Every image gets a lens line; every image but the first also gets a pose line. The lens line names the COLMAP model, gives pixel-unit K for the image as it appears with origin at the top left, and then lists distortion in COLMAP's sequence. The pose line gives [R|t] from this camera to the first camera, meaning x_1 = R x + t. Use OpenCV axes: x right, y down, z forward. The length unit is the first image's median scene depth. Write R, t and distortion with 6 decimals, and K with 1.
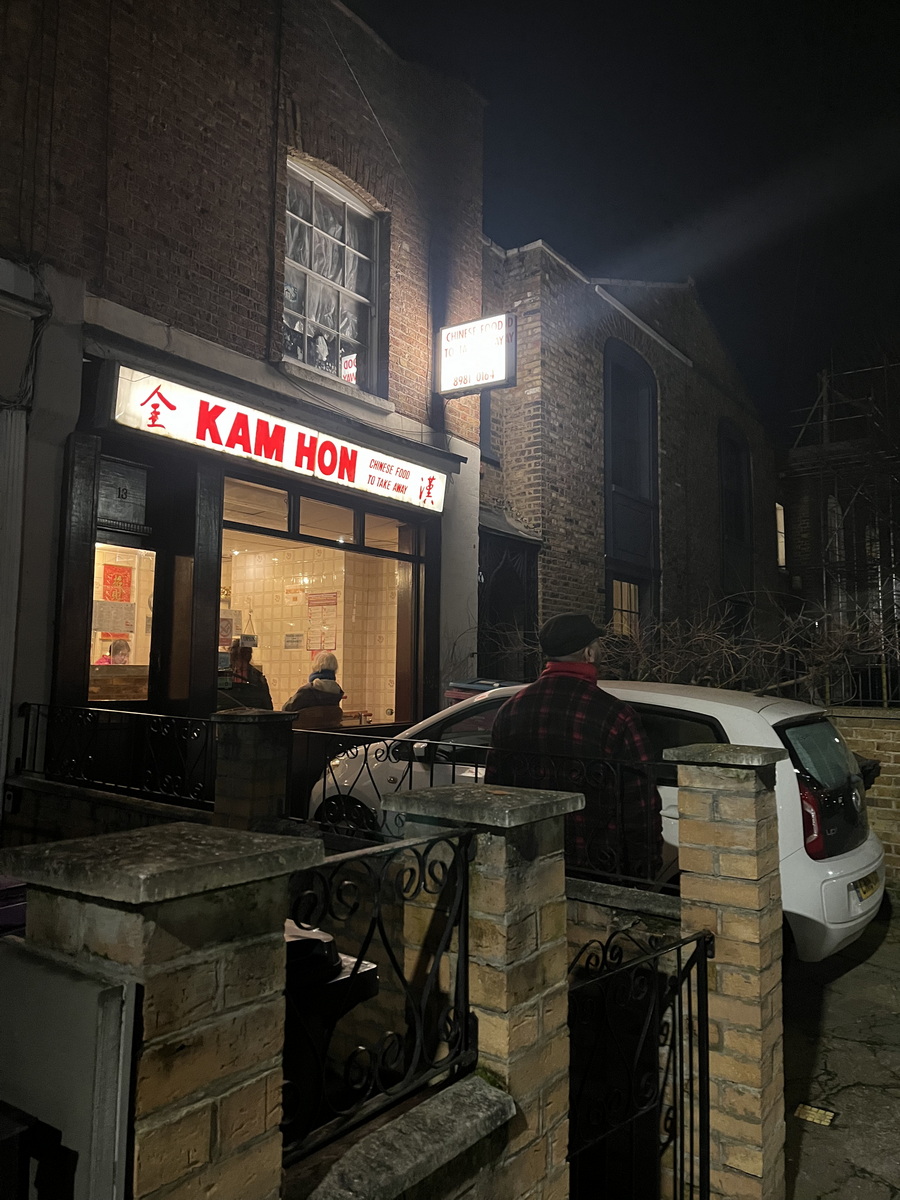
lens RADIAL K [[906.8, 0, 449.3], [0, 906.8, 598.2], [0, 0, 1]] dist [0.012282, 0.002625]
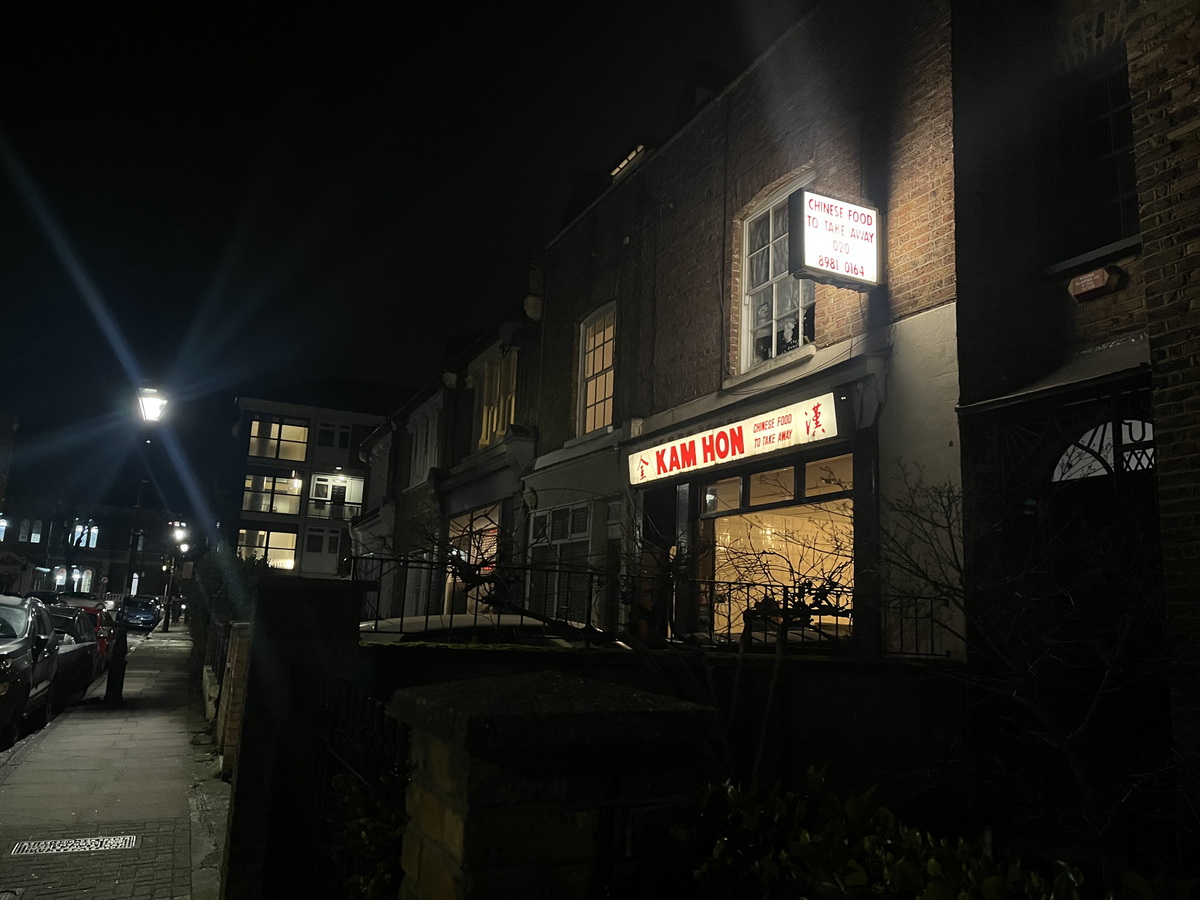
lens RADIAL K [[906.8, 0, 600.6], [0, 906.8, 451.1], [0, 0, 1]] dist [0.012282, 0.002625]
pose [[-0.496889, -0.192898, -0.846104, 0.979693], [0.026065, 0.971226, -0.236731, 0.139905], [0.867422, -0.139683, -0.477564, 1.431228]]
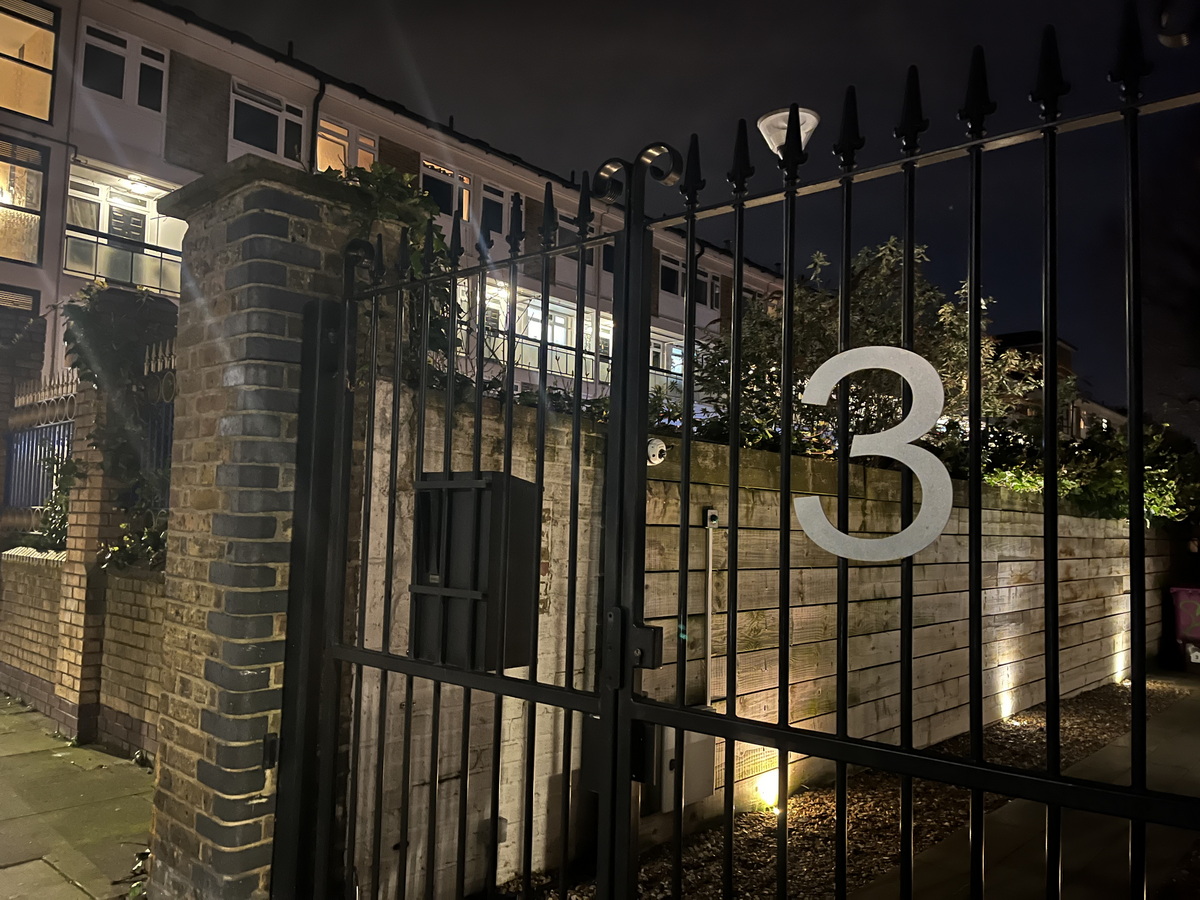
lens RADIAL K [[906.8, 0, 599.1], [0, 906.8, 452.3], [0, 0, 1]] dist [0.012282, 0.002625]
pose [[-0.108589, -0.079257, -0.990922, -1.147831], [0.062721, 0.994284, -0.086400, -0.133584], [0.992106, -0.071534, -0.102998, -1.733995]]
